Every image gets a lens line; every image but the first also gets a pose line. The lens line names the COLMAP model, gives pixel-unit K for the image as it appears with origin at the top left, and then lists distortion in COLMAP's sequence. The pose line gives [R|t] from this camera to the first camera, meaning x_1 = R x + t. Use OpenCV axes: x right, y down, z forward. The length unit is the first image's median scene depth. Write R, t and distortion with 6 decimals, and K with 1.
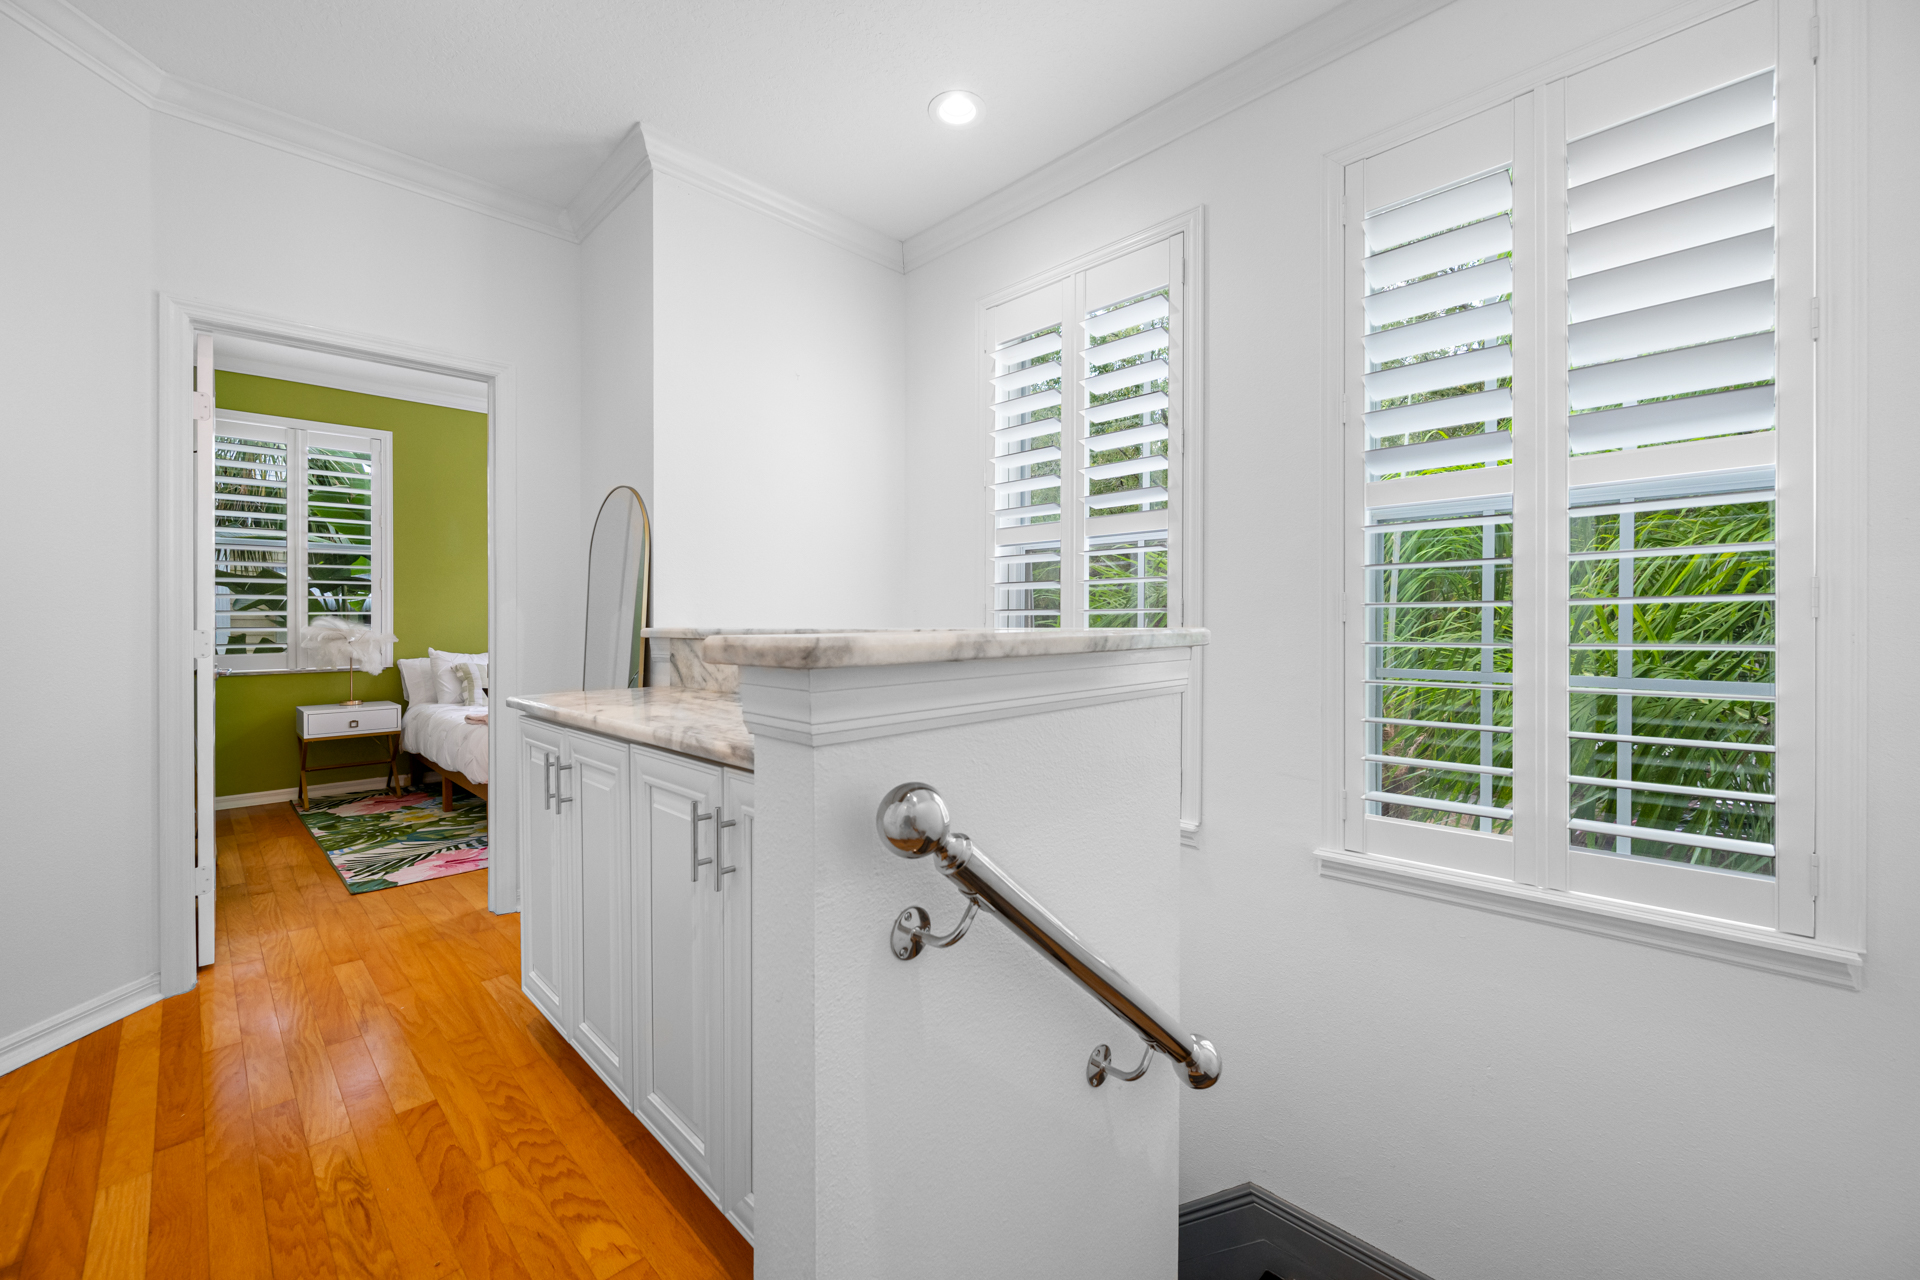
lens RADIAL K [[768.2, 0, 957.3], [0, 768.2, 631.8], [0, 0, 1]] dist [-0.003405, 0.000435]
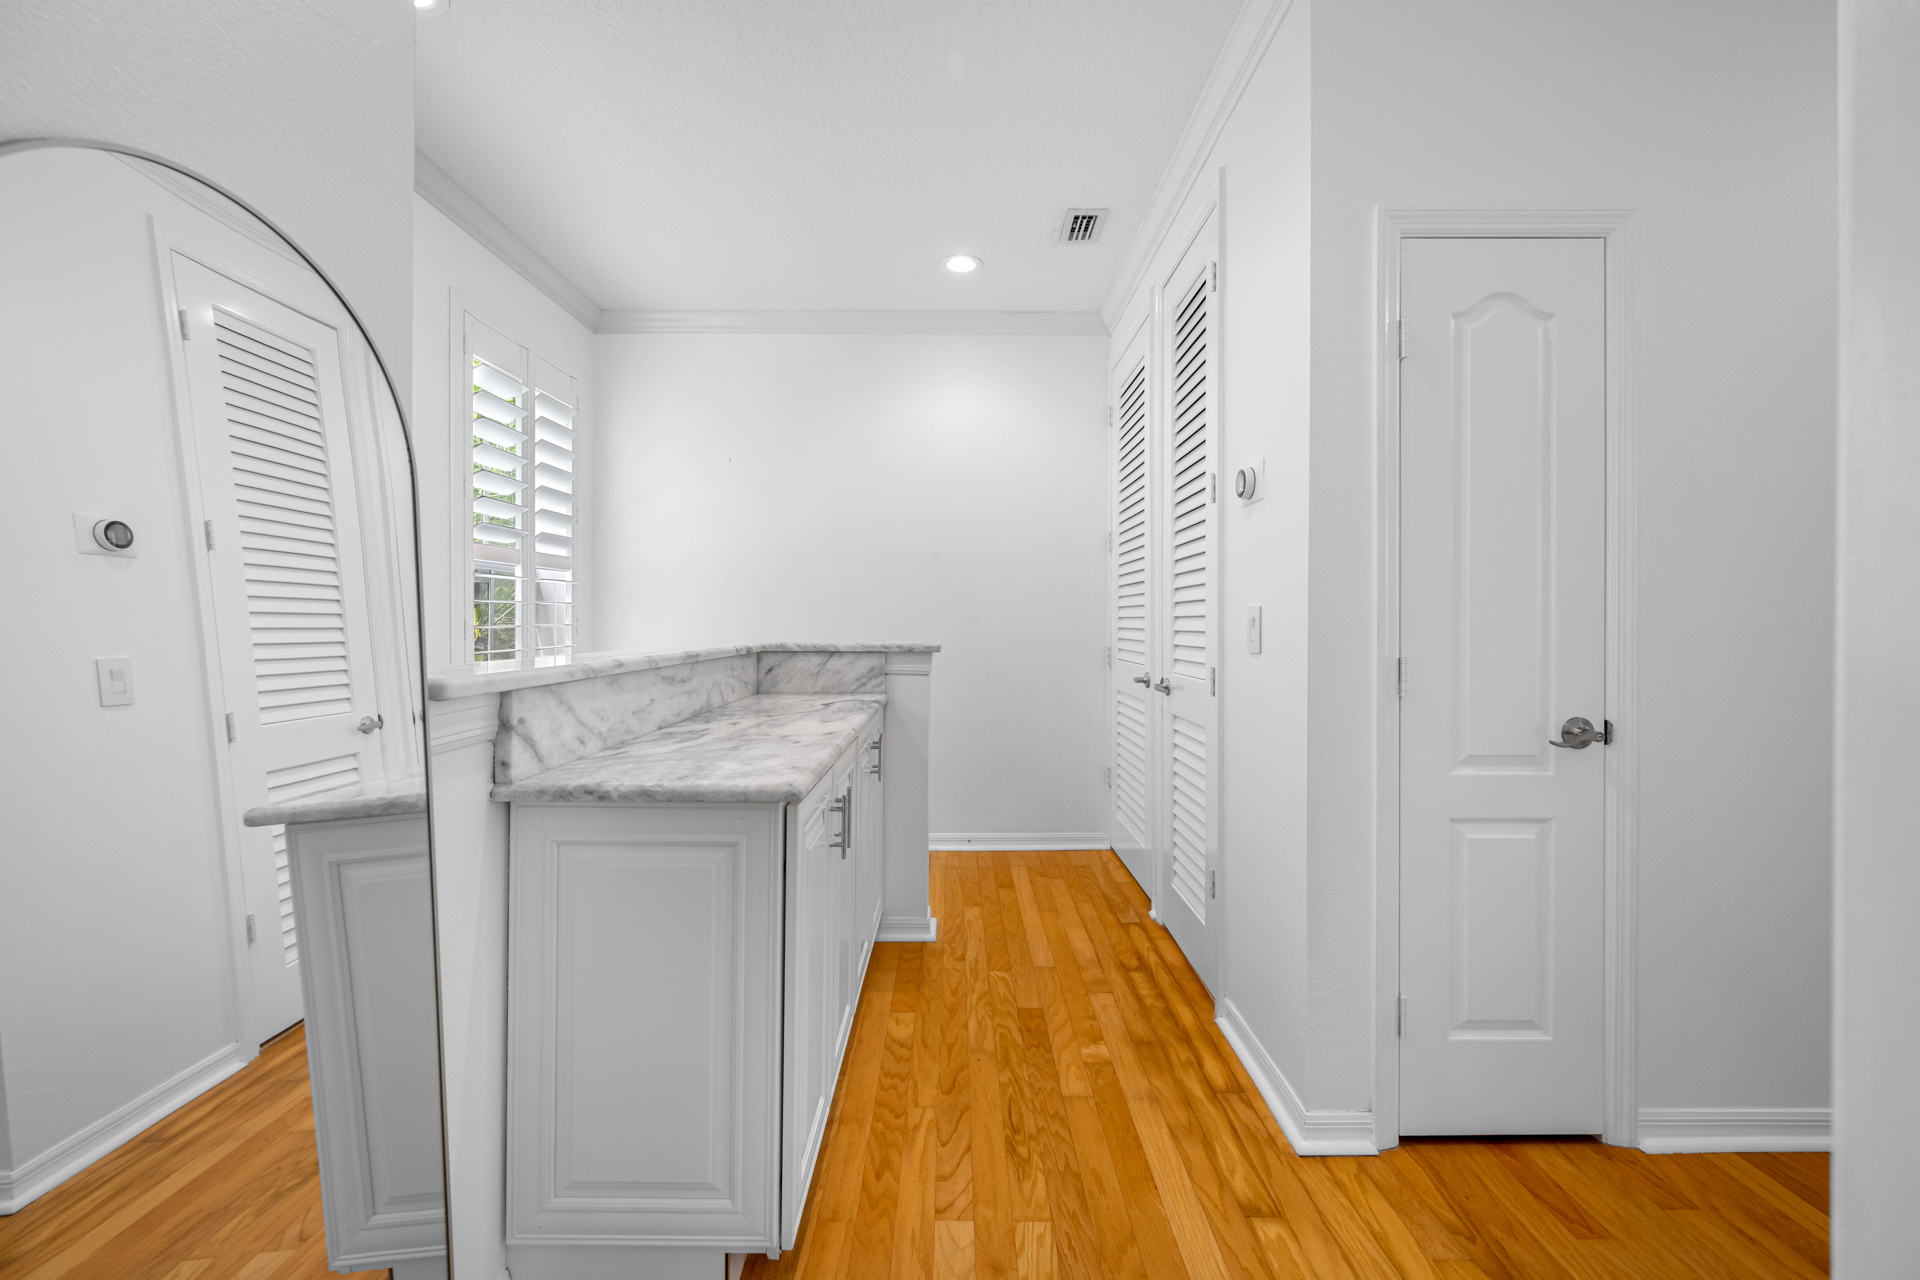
lens RADIAL K [[768.2, 0, 958.7], [0, 768.2, 629.8], [0, 0, 1]] dist [-0.003405, 0.000435]
pose [[-0.709358, -0.004214, 0.704836, -1.509843], [0.007411, 0.999882, 0.013436, -0.054674], [-0.704810, 0.014755, -0.709243, 1.836878]]
